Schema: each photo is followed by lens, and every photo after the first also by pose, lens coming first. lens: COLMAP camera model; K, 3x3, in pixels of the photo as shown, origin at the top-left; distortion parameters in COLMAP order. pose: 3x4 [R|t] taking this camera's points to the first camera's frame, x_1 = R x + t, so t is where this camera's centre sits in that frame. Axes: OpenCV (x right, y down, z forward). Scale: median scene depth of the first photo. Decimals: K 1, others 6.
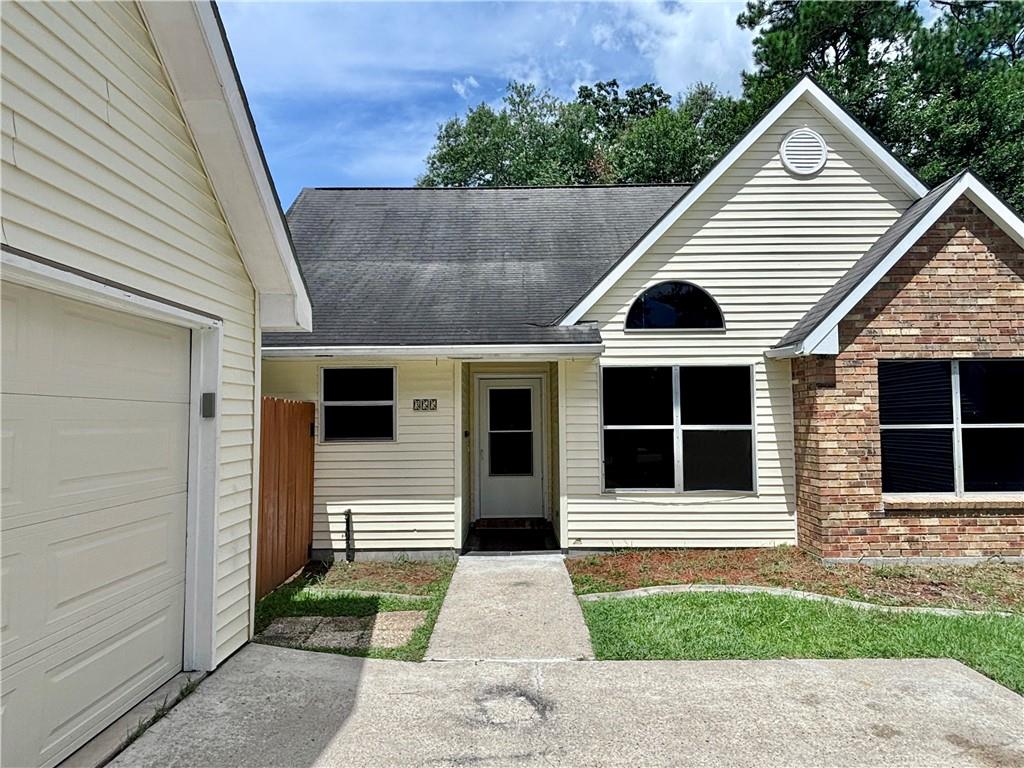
lens RADIAL K [[646.3, 0, 512.0], [0, 646.3, 384.0], [0, 0, 1]] dist [-0.003303, -0.003969]
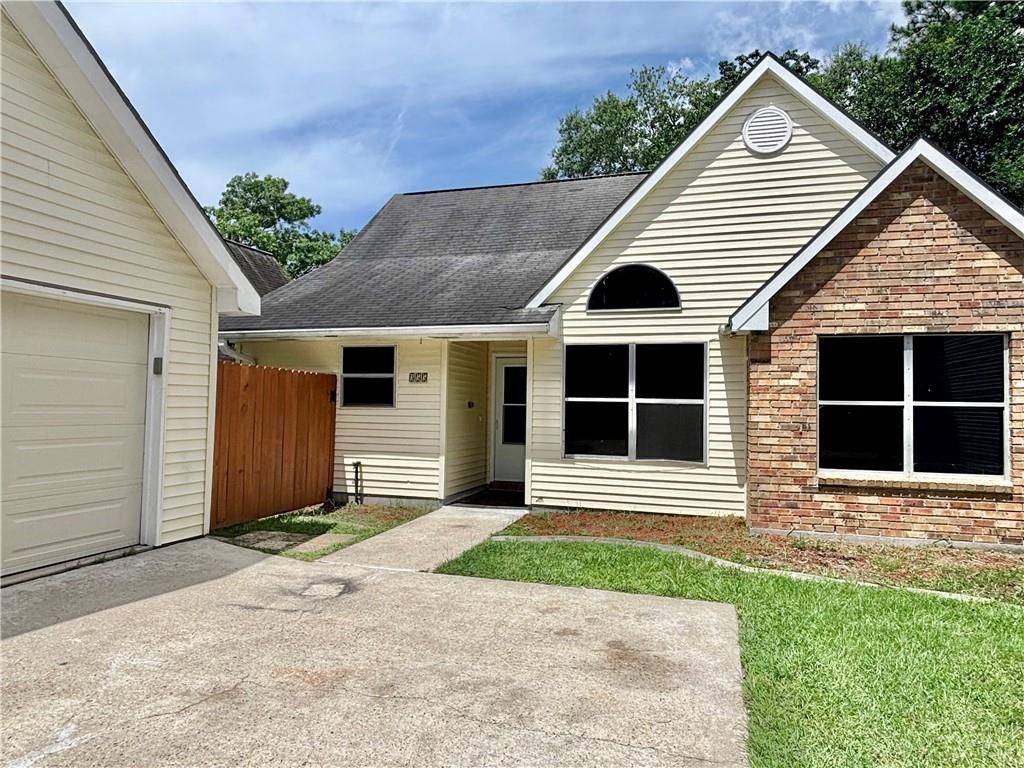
lens RADIAL K [[646.3, 0, 512.0], [0, 646.3, 384.0], [0, 0, 1]] dist [-0.003303, -0.003969]
pose [[0.957779, 0.012775, -0.287221, 0.378466], [-0.007638, 0.999790, 0.018998, 0.020982], [0.287403, -0.016002, 0.957676, -0.090254]]
